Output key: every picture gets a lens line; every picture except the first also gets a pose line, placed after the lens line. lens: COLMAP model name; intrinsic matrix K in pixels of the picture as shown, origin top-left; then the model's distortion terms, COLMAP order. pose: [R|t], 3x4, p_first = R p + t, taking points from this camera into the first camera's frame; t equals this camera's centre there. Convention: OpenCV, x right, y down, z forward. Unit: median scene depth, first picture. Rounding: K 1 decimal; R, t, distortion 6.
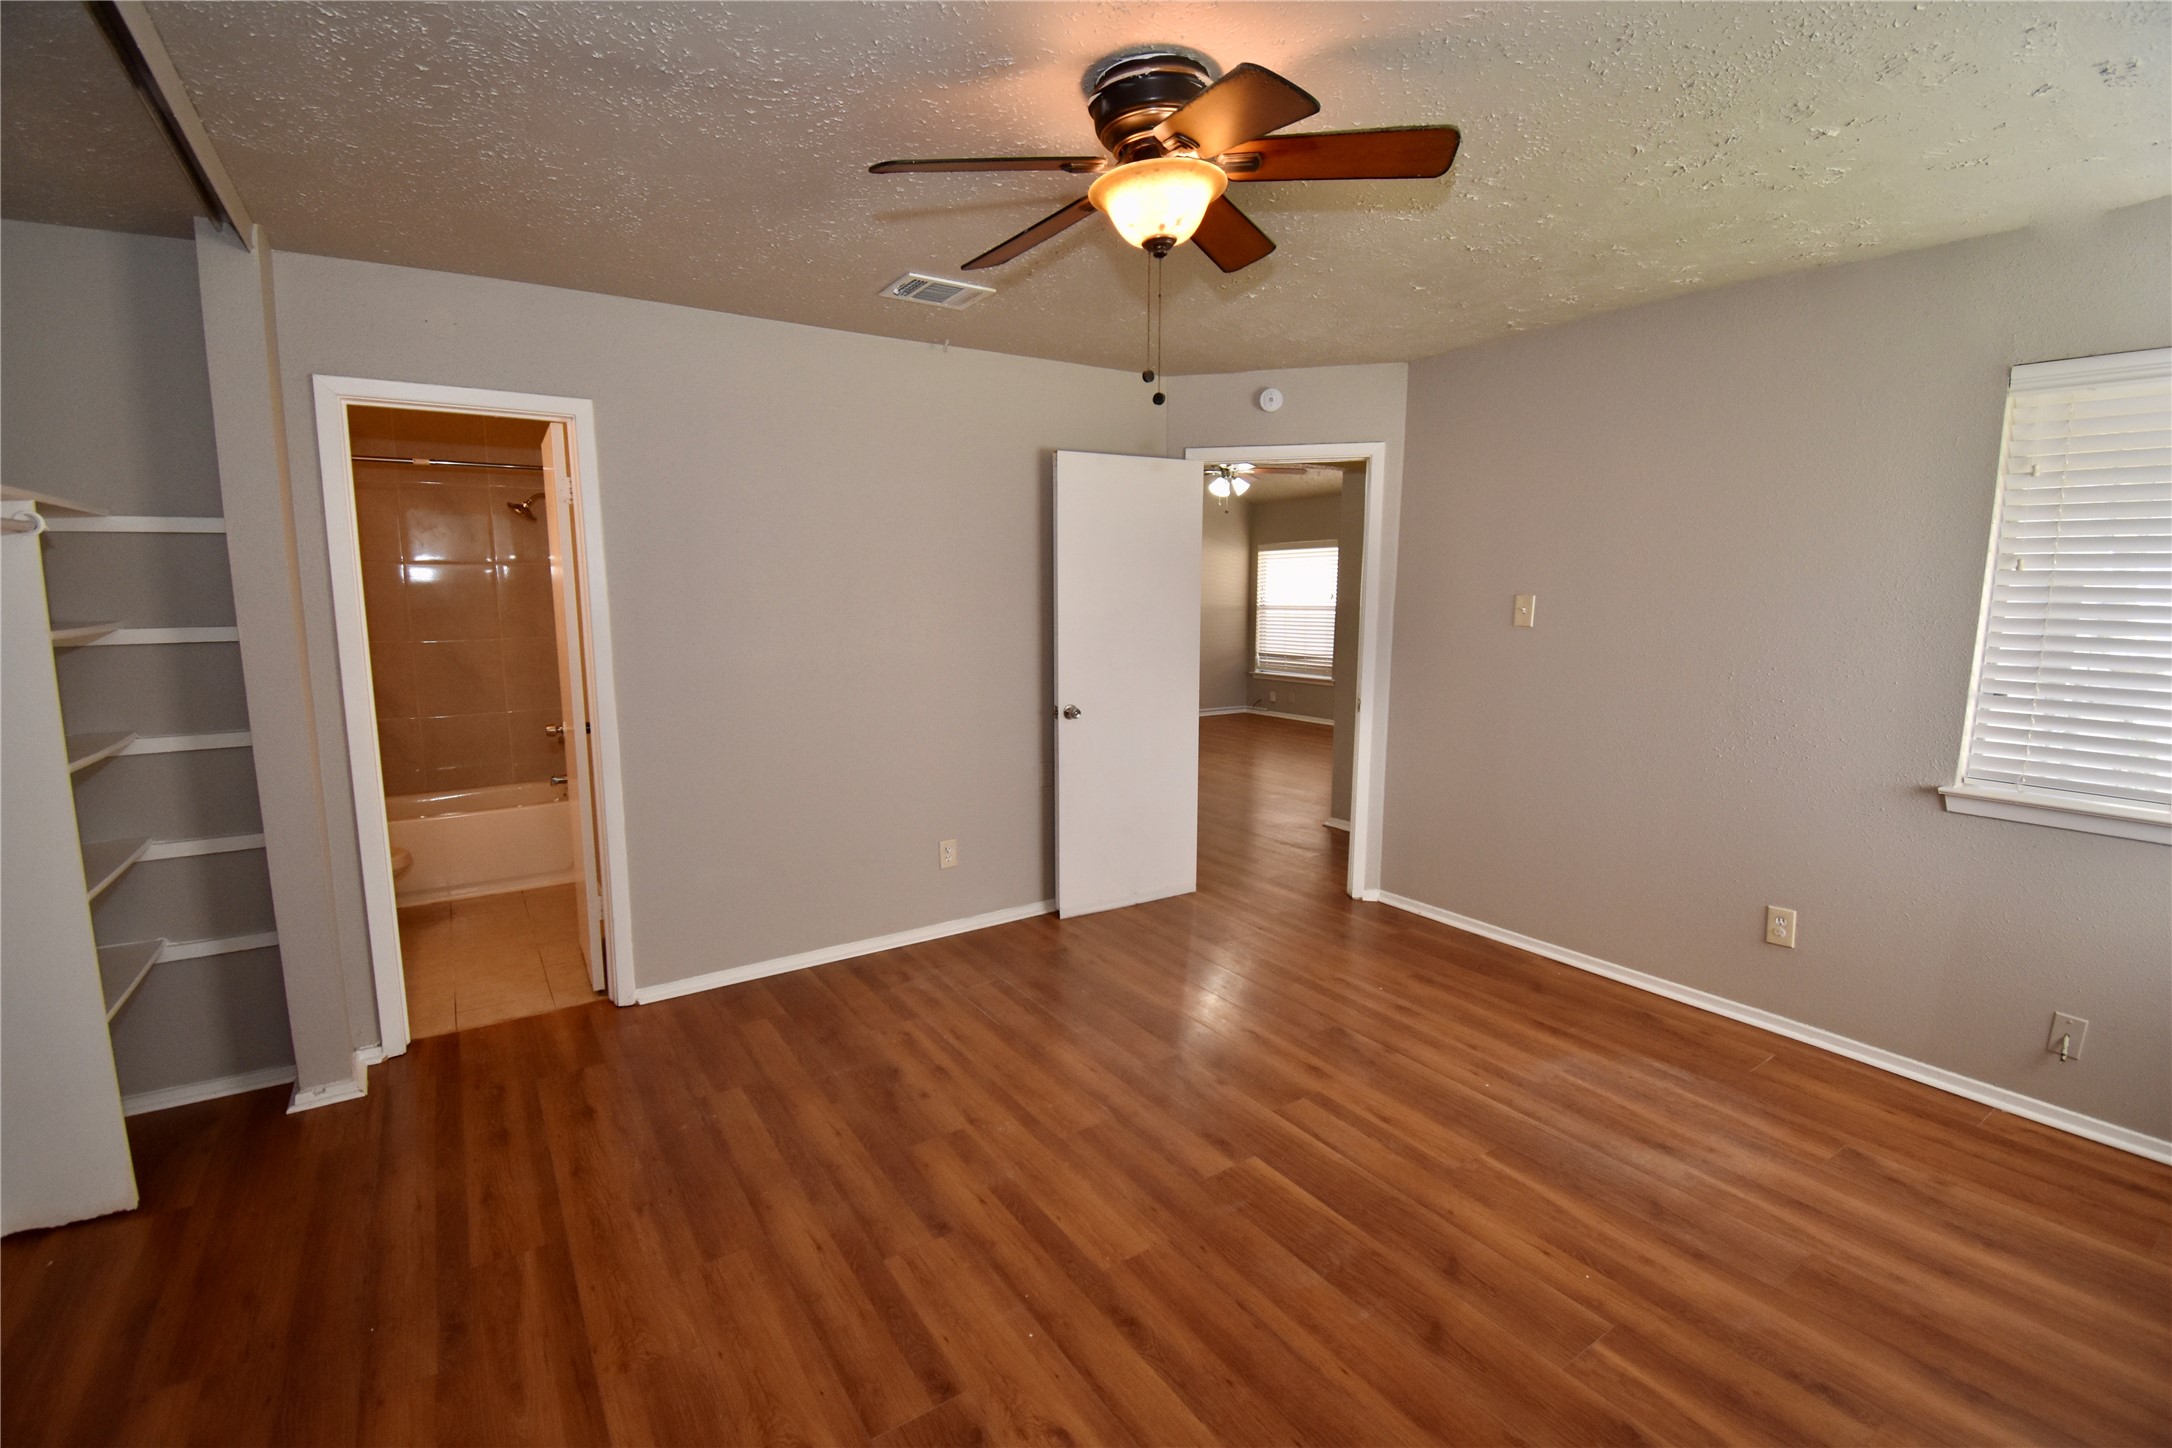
lens RADIAL K [[955.9, 0, 1083.6], [0, 955.9, 725.7], [0, 0, 1]] dist [0.026417, -0.030970]
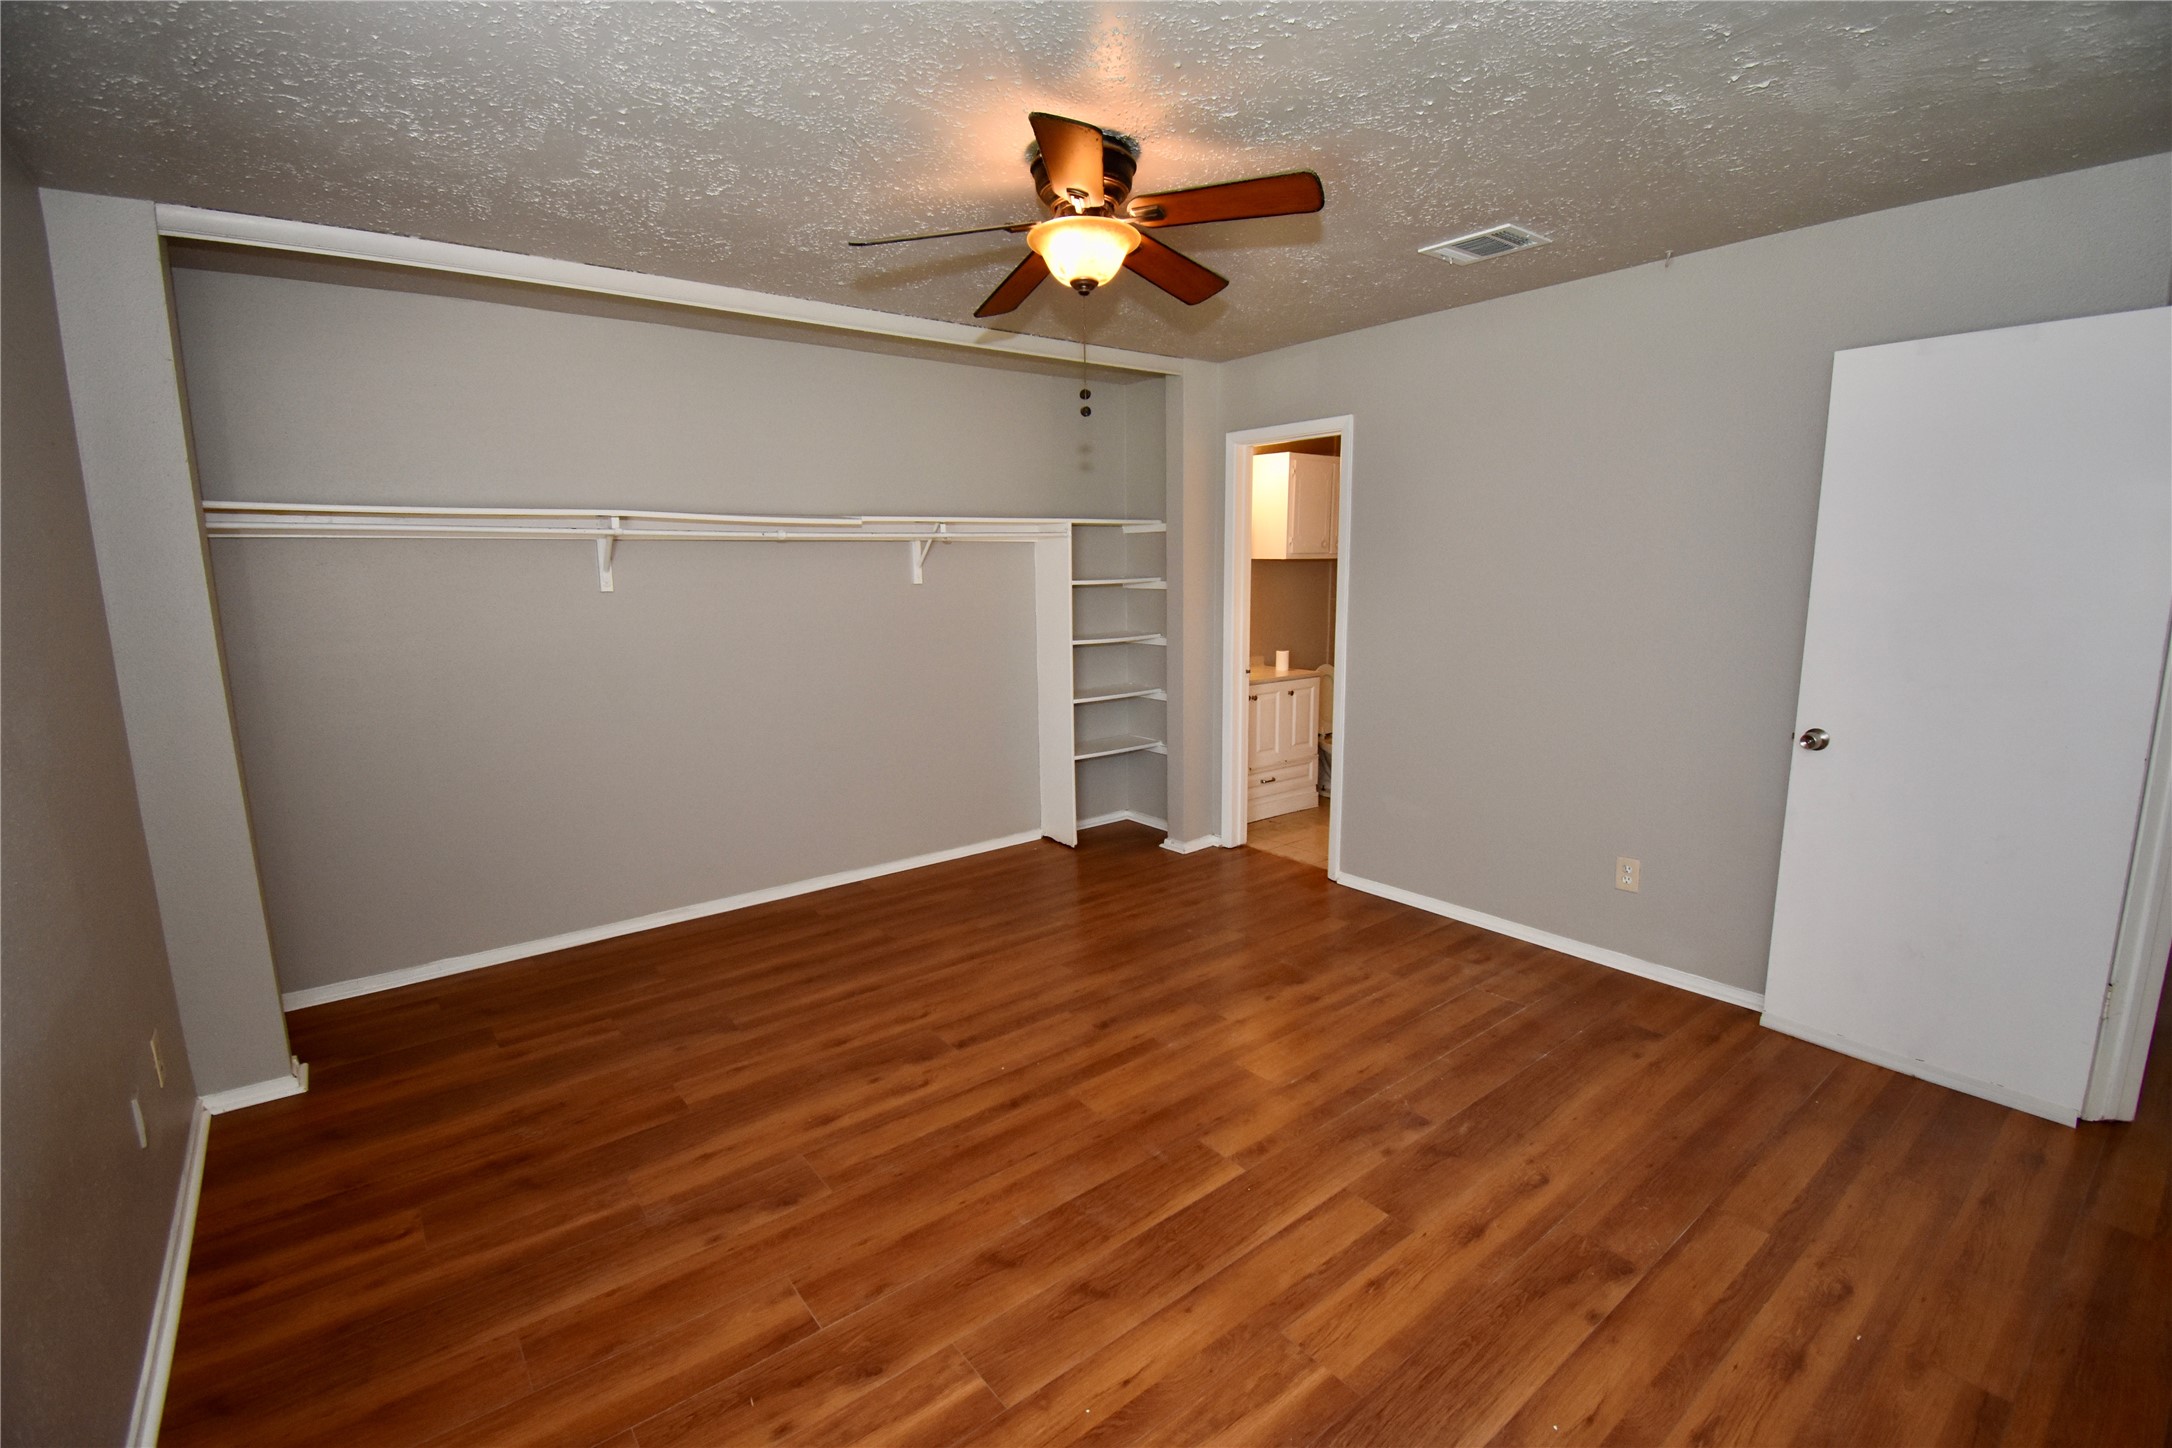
lens RADIAL K [[955.9, 0, 1083.6], [0, 955.9, 725.7], [0, 0, 1]] dist [0.026417, -0.030970]
pose [[0.080773, 0.172689, -0.981659, 0.985654], [-0.127670, 0.978557, 0.161638, -0.108974], [0.988522, 0.112273, 0.101088, 0.675262]]
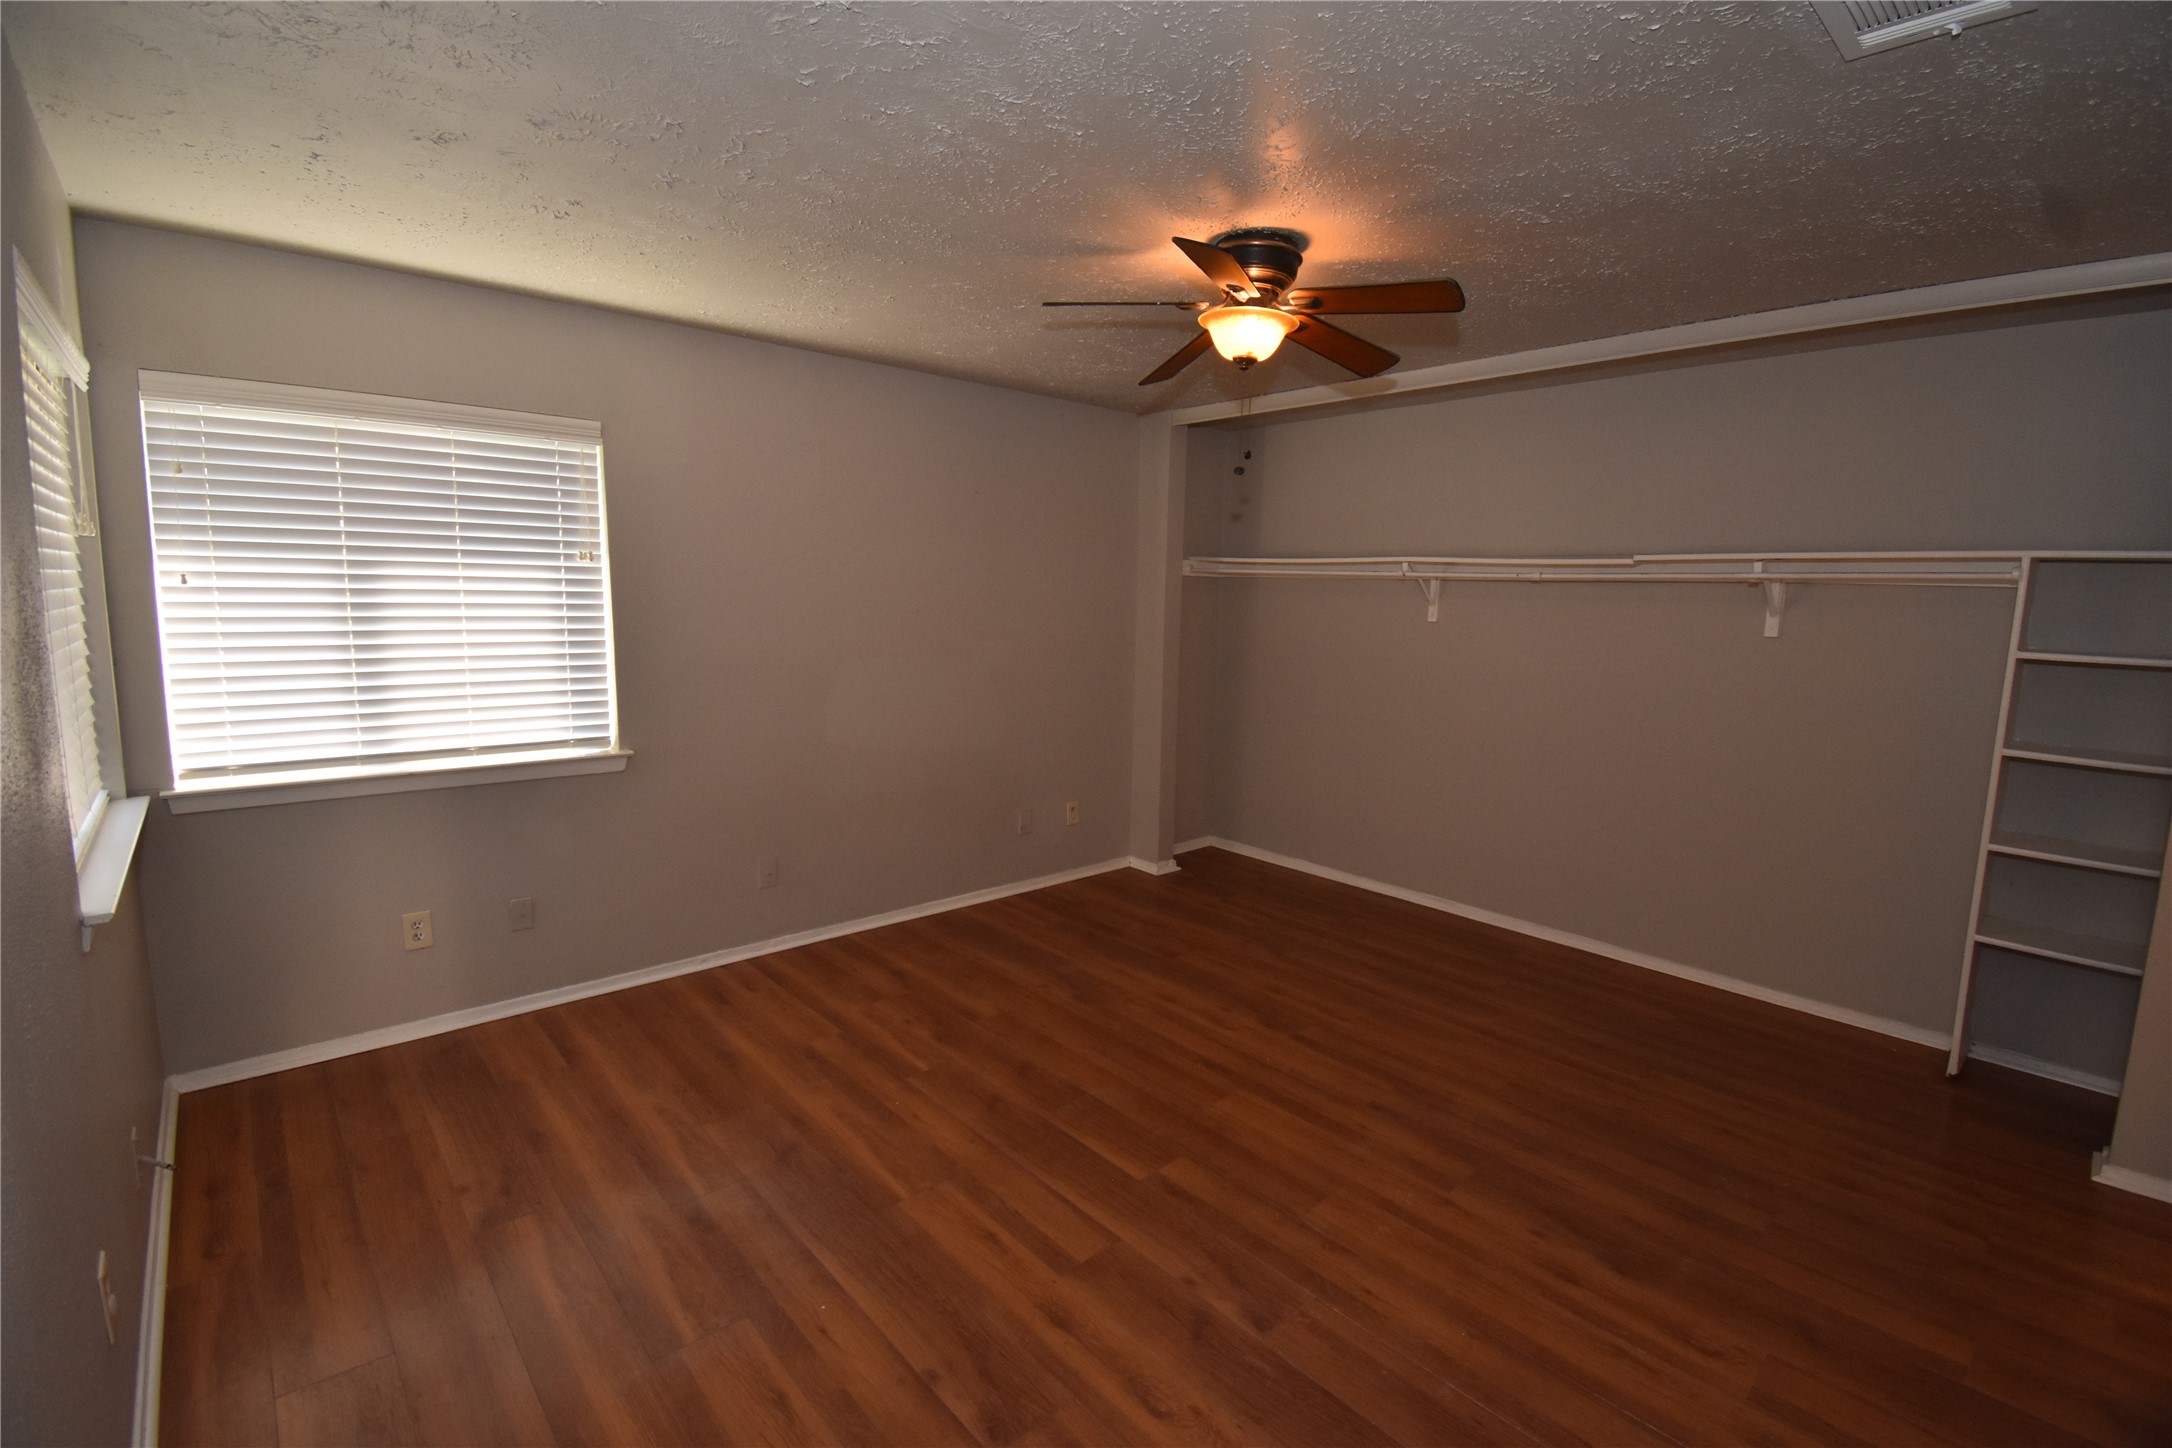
lens RADIAL K [[955.9, 0, 1083.6], [0, 955.9, 725.7], [0, 0, 1]] dist [0.026417, -0.030970]
pose [[-0.989548, 0.001986, -0.144189, 0.366230], [-0.038681, 0.959605, 0.278678, -0.266926], [0.138918, 0.281343, -0.949499, 1.743644]]
